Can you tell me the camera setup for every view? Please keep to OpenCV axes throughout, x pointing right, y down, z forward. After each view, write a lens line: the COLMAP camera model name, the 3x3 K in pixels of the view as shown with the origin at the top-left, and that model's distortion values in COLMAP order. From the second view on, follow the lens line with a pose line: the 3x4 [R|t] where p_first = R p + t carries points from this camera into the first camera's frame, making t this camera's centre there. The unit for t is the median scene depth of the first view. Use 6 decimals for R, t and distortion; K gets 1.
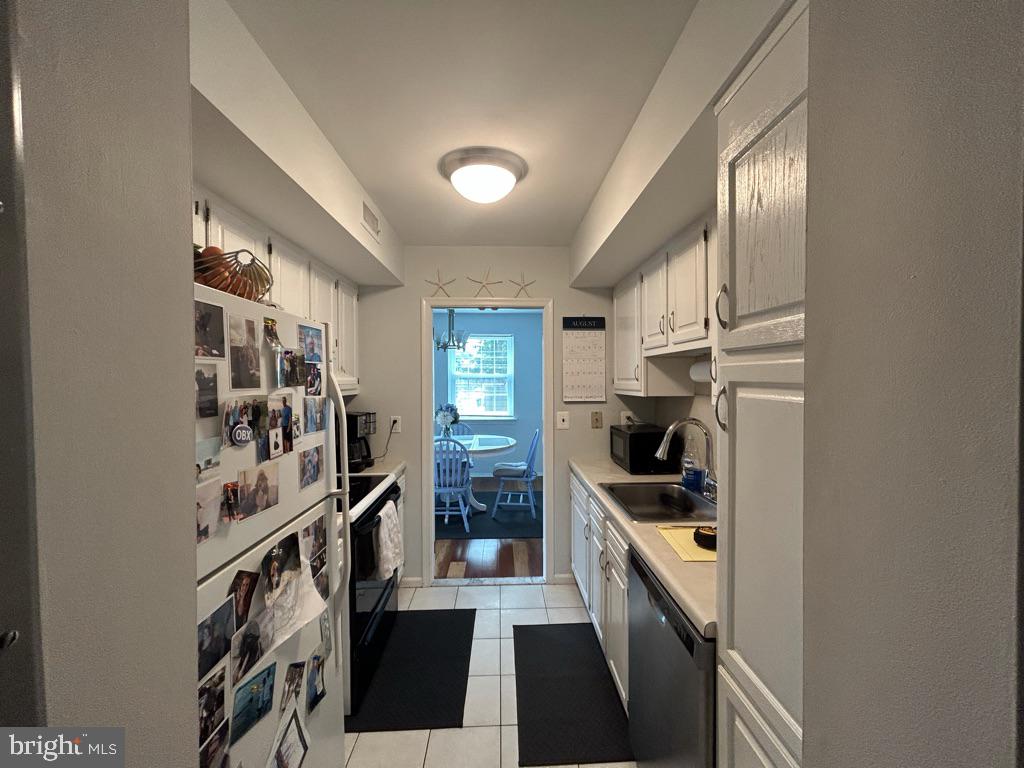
lens RADIAL K [[410.9, 0, 515.1], [0, 410.9, 382.4], [0, 0, 1]] dist [0.001184, 0.000243]
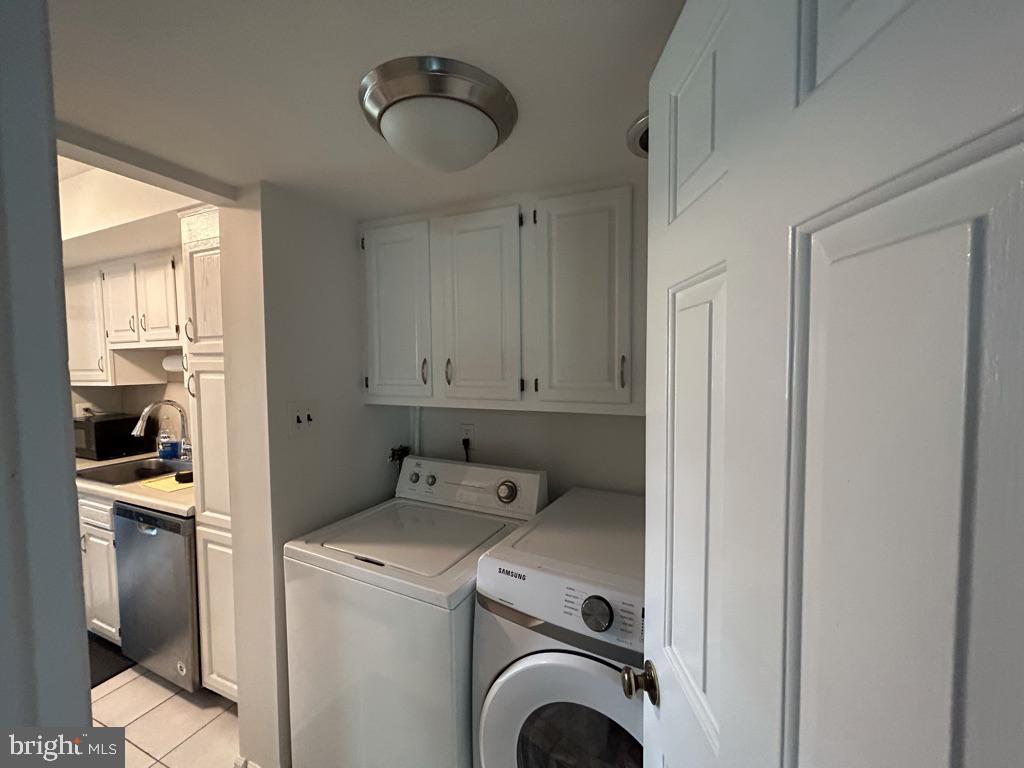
lens RADIAL K [[410.9, 0, 515.1], [0, 410.9, 382.4], [0, 0, 1]] dist [0.001184, 0.000243]
pose [[0.429203, -0.045058, 0.902084, -0.260378], [0.019321, 0.998984, 0.040705, 0.001724], [-0.903002, -0.000041, 0.429637, -0.533967]]
